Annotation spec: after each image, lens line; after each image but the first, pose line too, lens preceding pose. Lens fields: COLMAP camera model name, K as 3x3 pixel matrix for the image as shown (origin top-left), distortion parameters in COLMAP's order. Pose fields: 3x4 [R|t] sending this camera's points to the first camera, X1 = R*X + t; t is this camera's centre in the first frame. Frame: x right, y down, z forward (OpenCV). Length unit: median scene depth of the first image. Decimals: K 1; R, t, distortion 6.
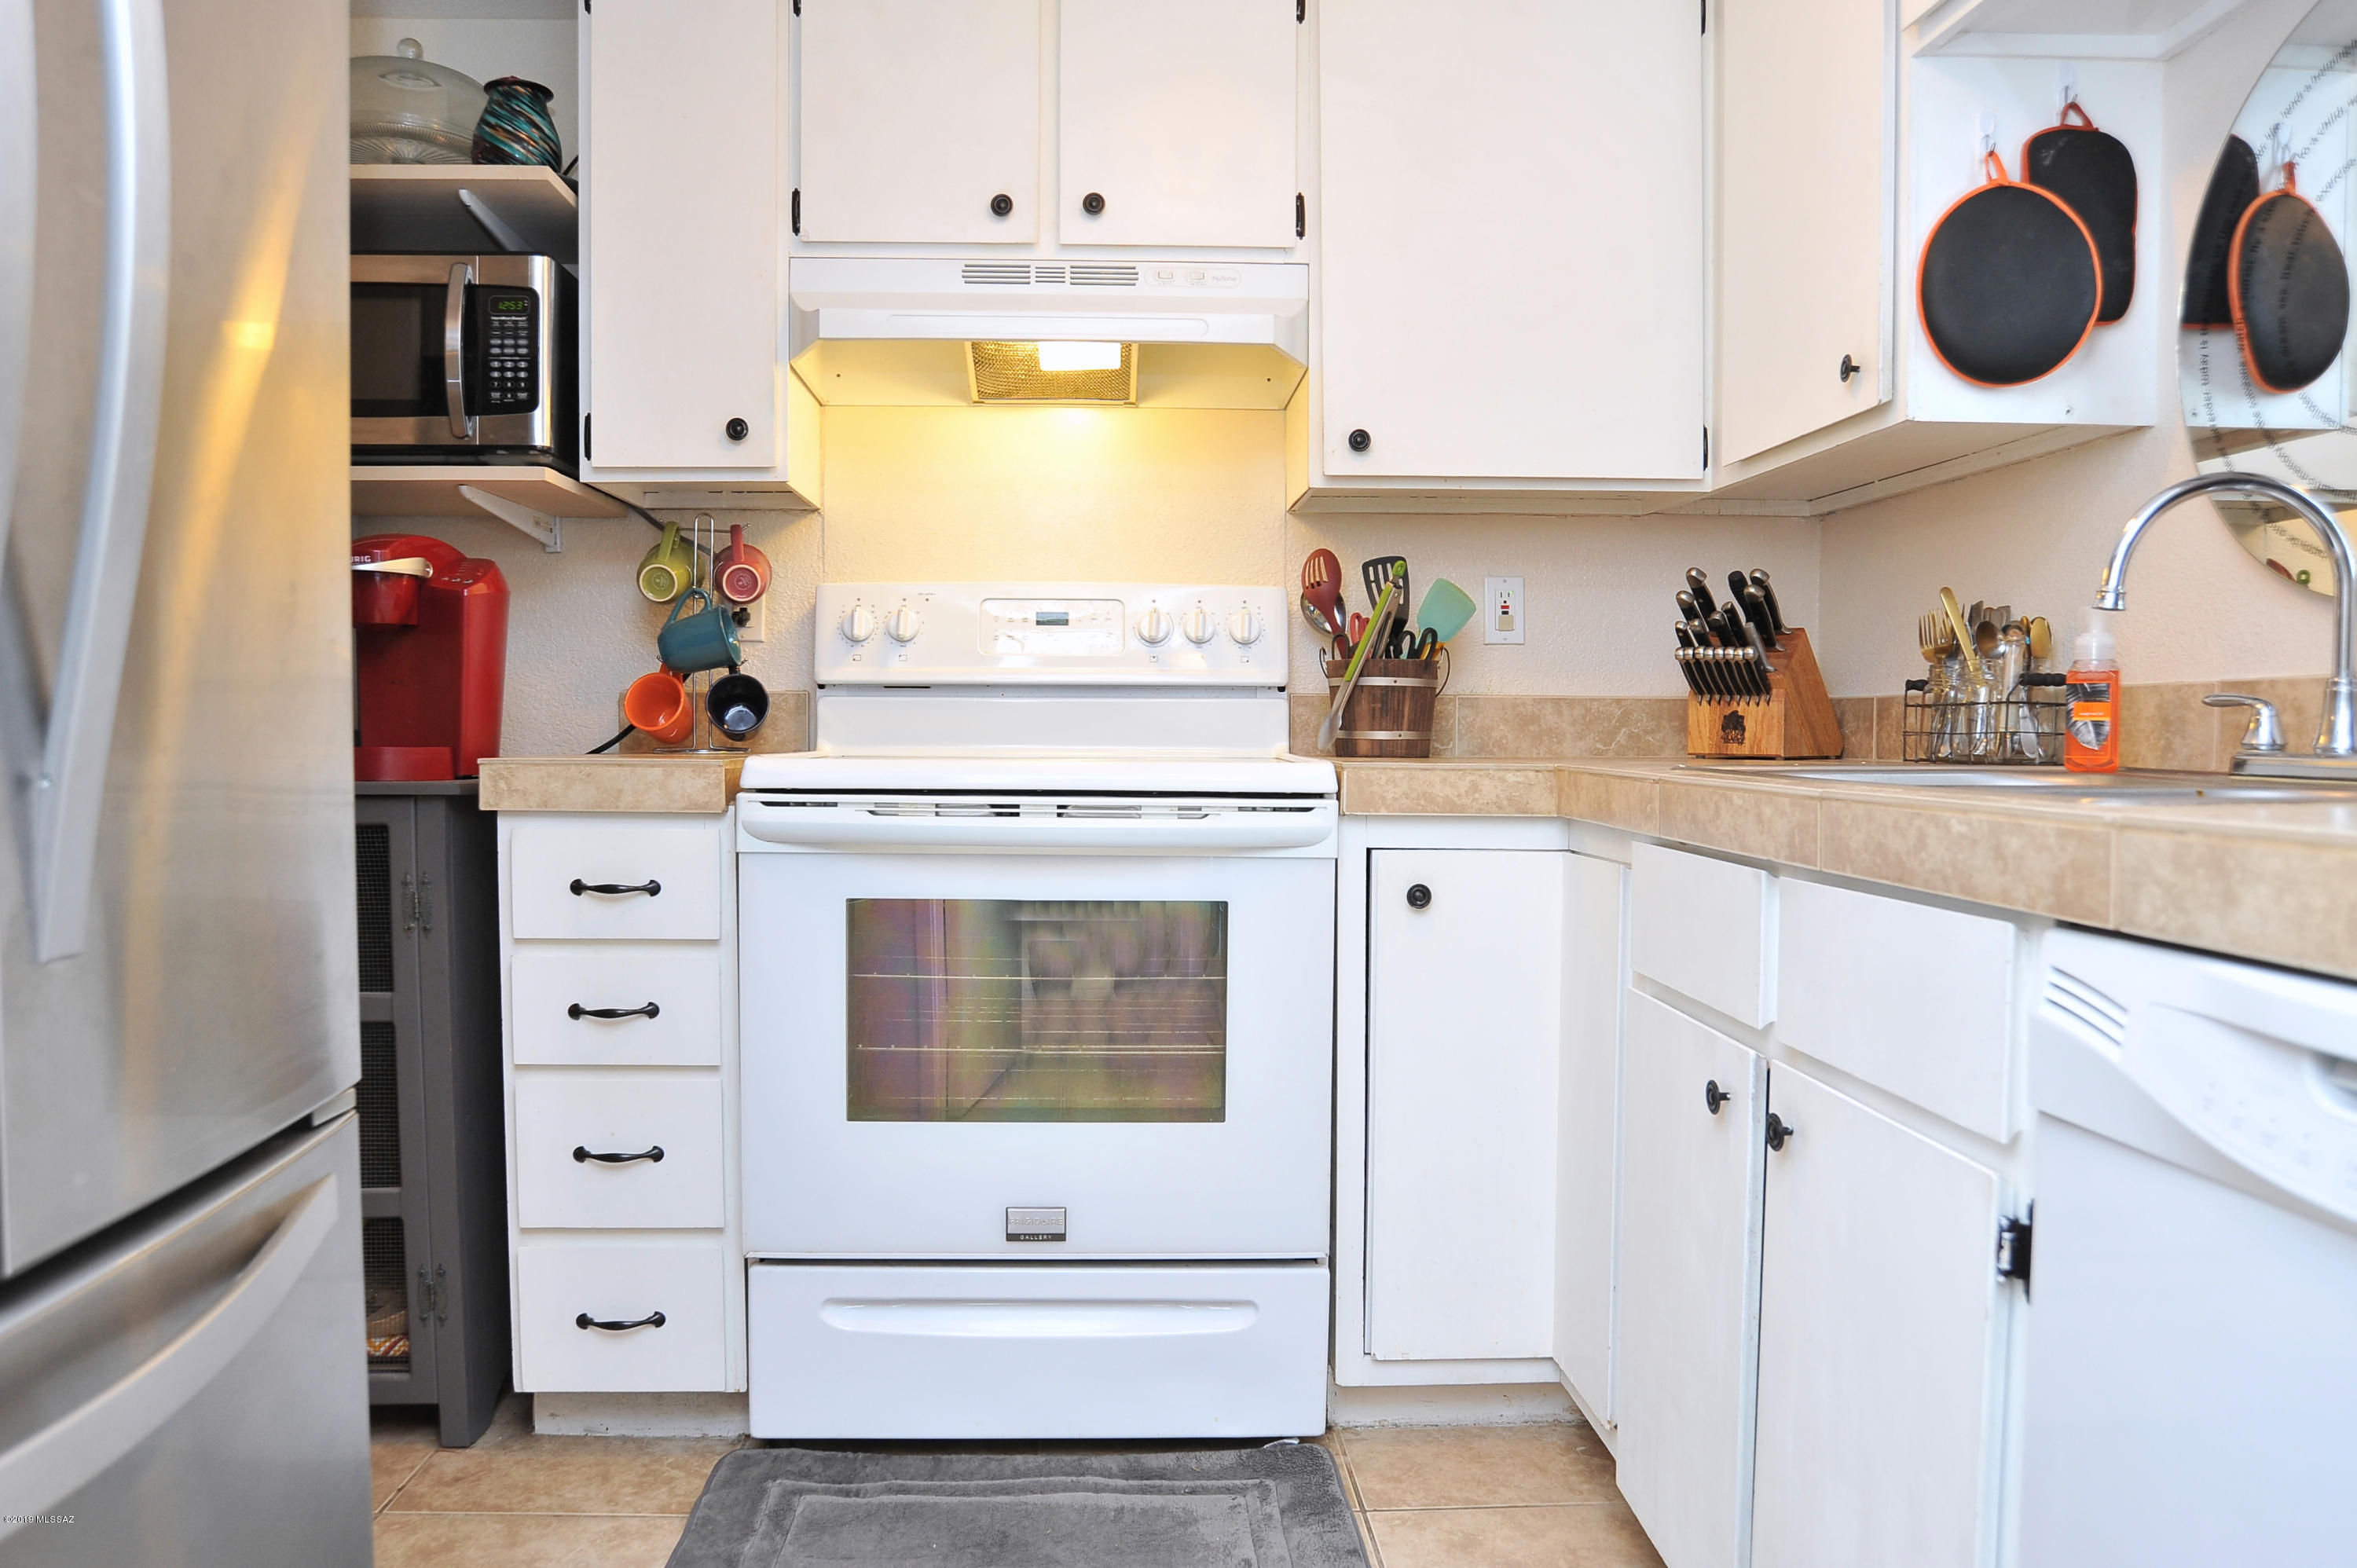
lens RADIAL K [[1602.9, 0, 1173.2], [0, 1602.9, 793.0], [0, 0, 1]] dist [-0.002196, -0.000524]
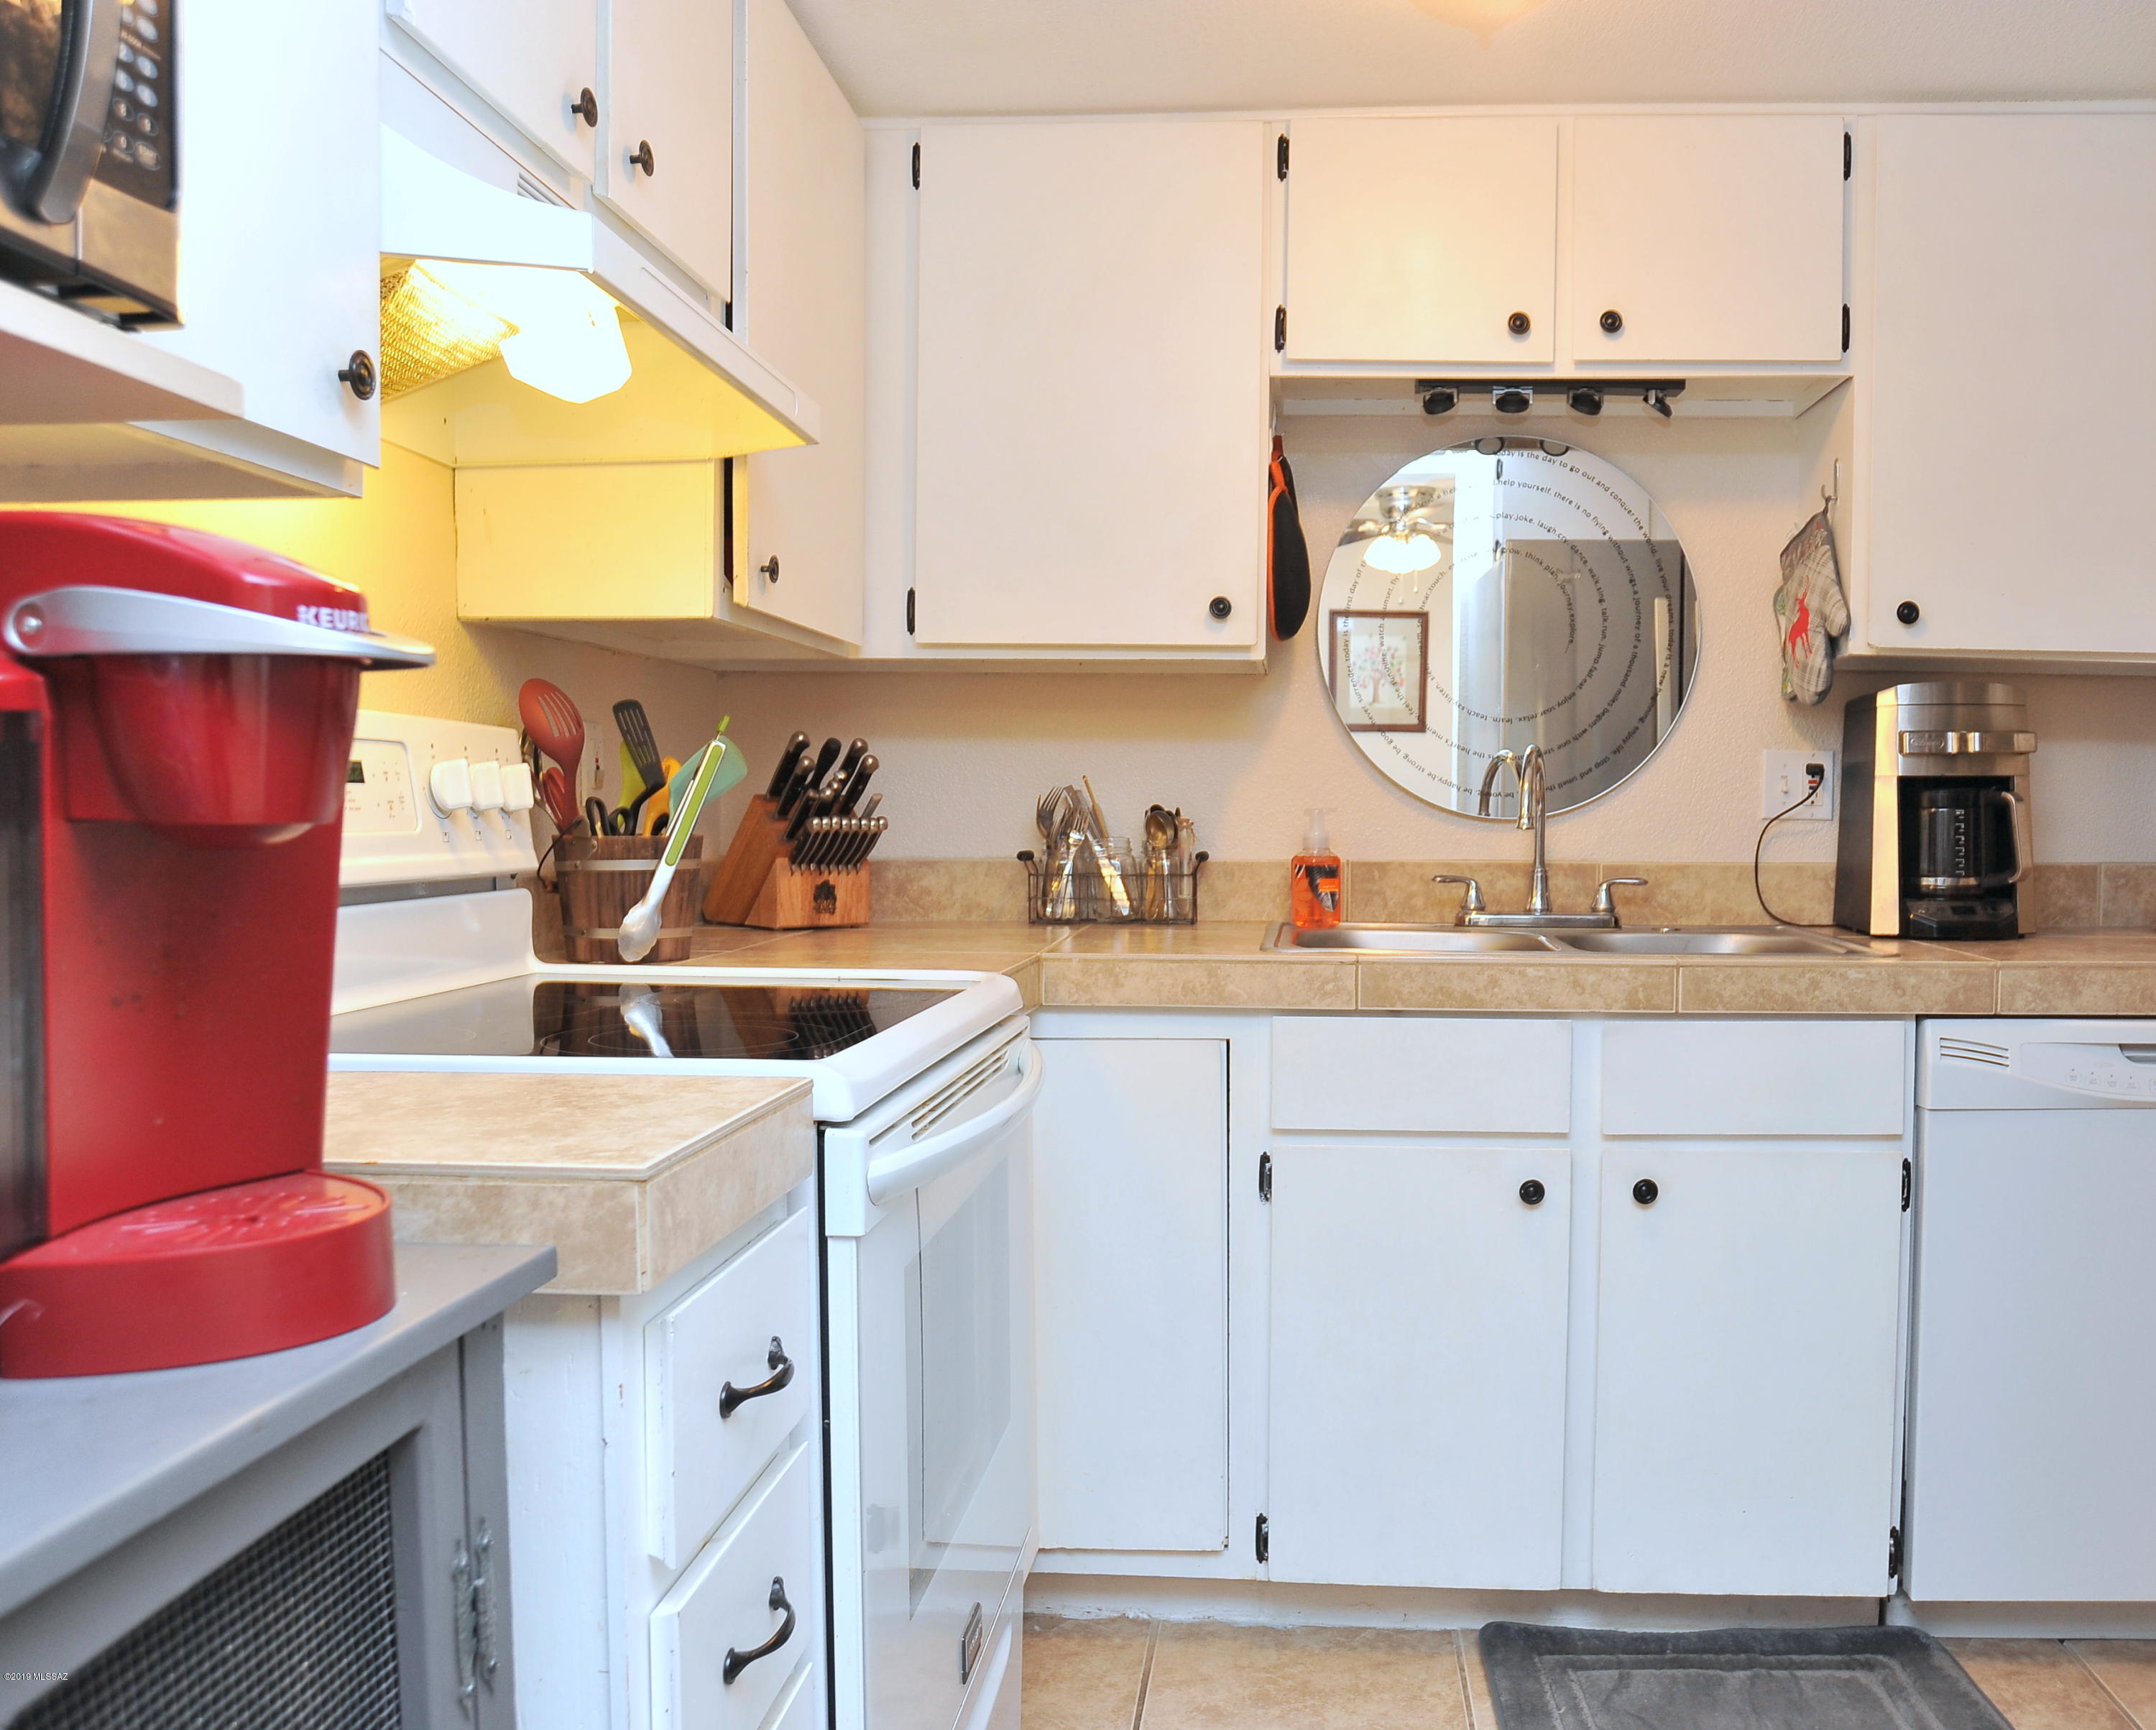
lens RADIAL K [[1822.0, 0, 1078.5], [0, 1822.0, 865.0], [0, 0, 1]] dist [-0.007399, -0.006791]
pose [[0.083167, -0.048190, 0.995370, -1.088212], [0.038641, 0.998235, 0.045101, -0.152742], [-0.995786, 0.034711, 0.084882, 1.088682]]
